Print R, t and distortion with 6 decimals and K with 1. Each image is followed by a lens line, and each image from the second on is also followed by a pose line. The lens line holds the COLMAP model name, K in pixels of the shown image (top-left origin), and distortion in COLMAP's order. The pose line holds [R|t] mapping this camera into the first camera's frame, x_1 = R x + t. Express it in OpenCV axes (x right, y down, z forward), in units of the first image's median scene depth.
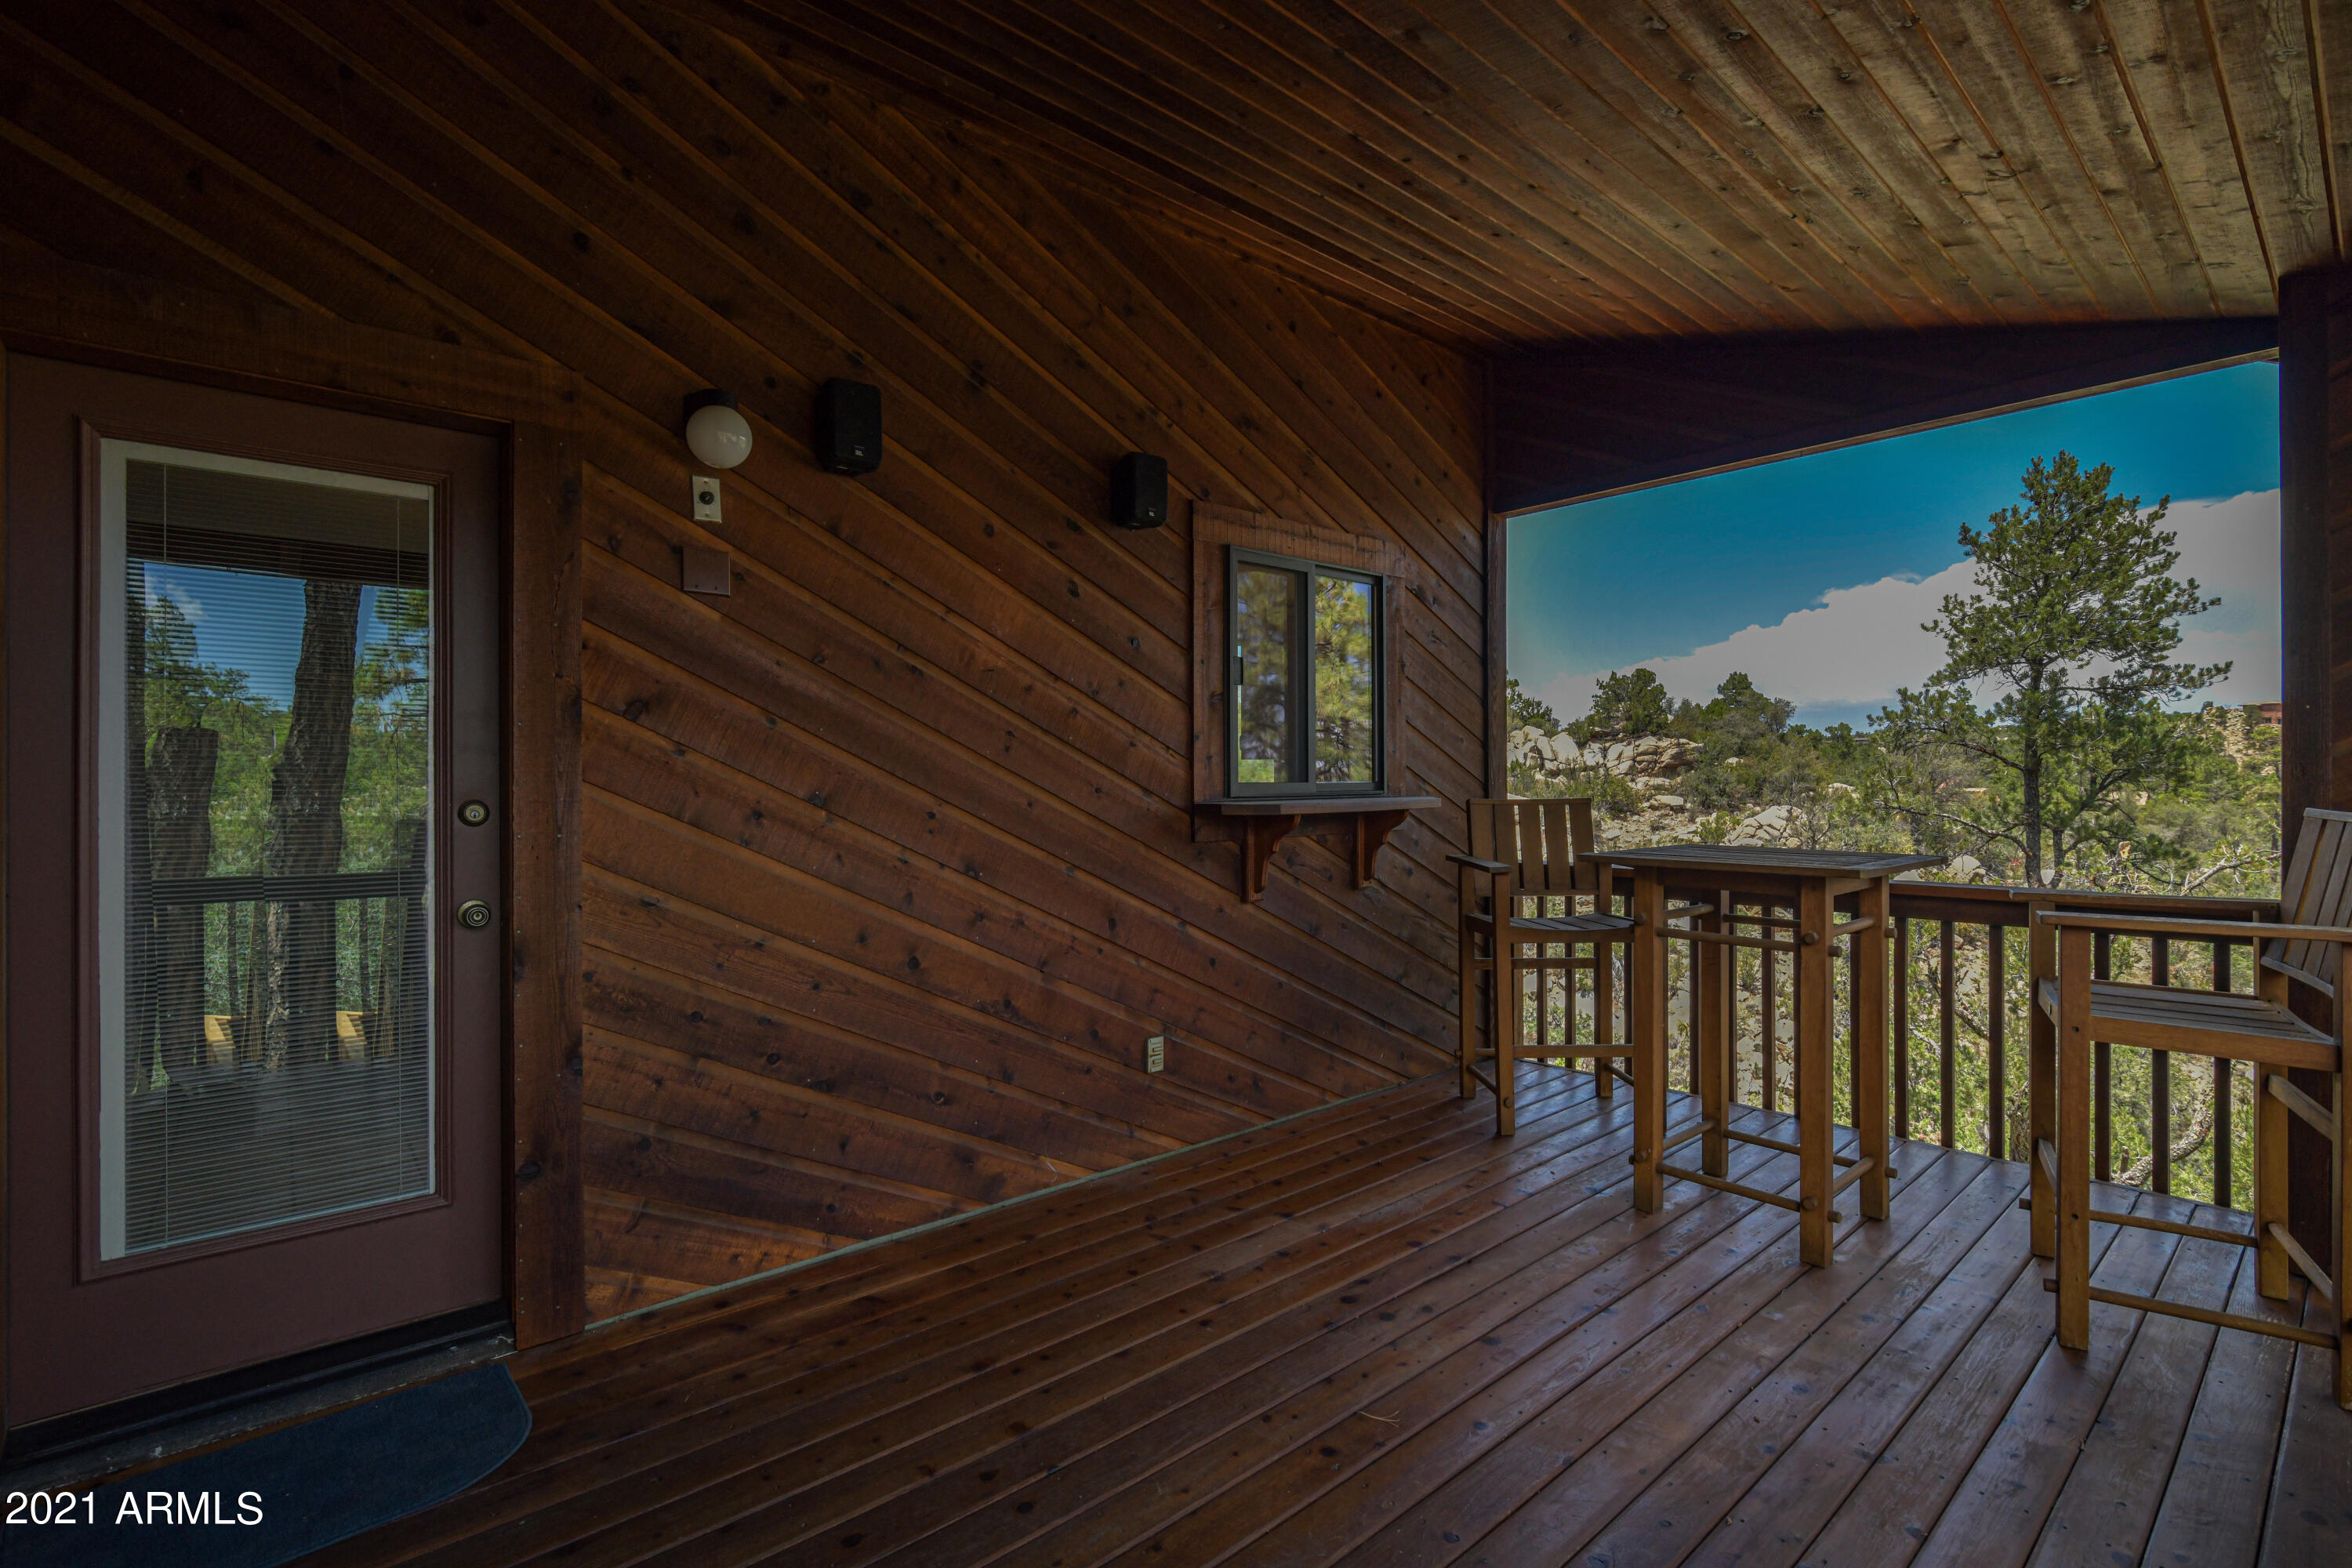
lens RADIAL K [[1068.4, 0, 1176.4], [0, 1068.4, 776.6], [0, 0, 1]] dist [-0.002783, -0.001165]
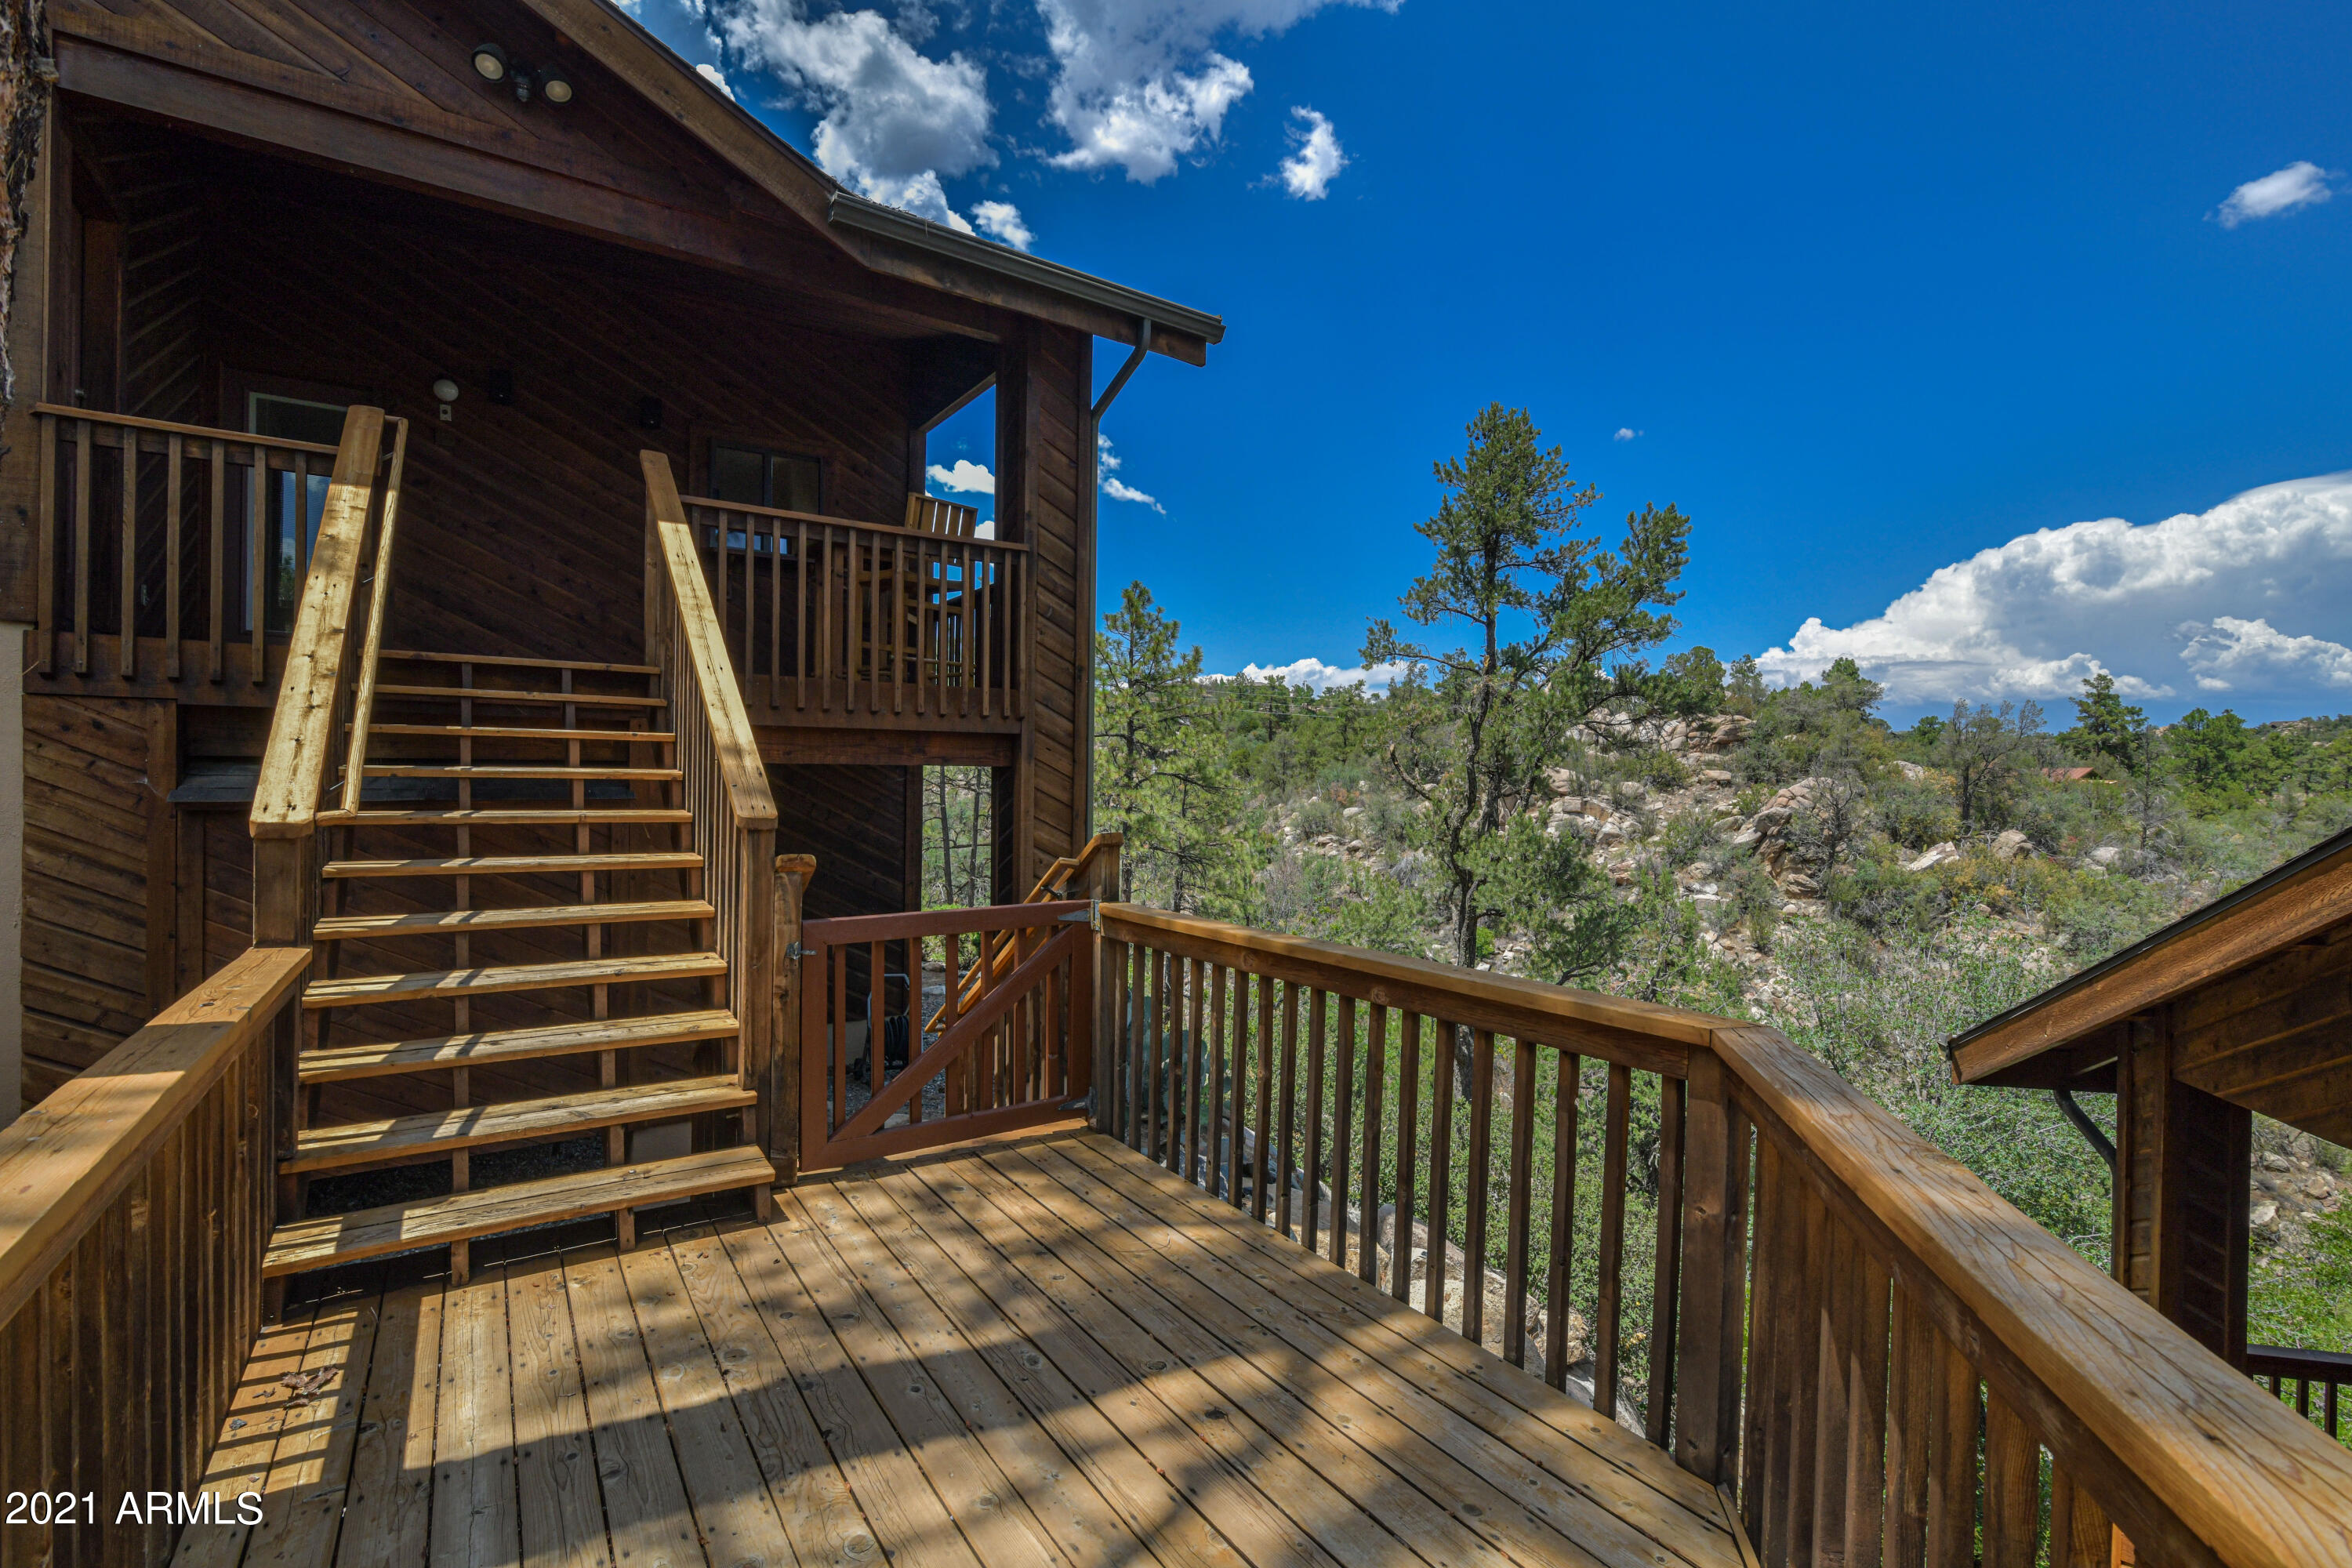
lens RADIAL K [[1068.4, 0, 1179.9], [0, 1068.4, 784.2], [0, 0, 1]] dist [-0.002783, -0.001165]
pose [[0.992422, 0.014466, -0.122018, 0.081712], [-0.013476, 0.999869, 0.008941, 0.029782], [0.122131, -0.007229, 0.992488, -0.069702]]
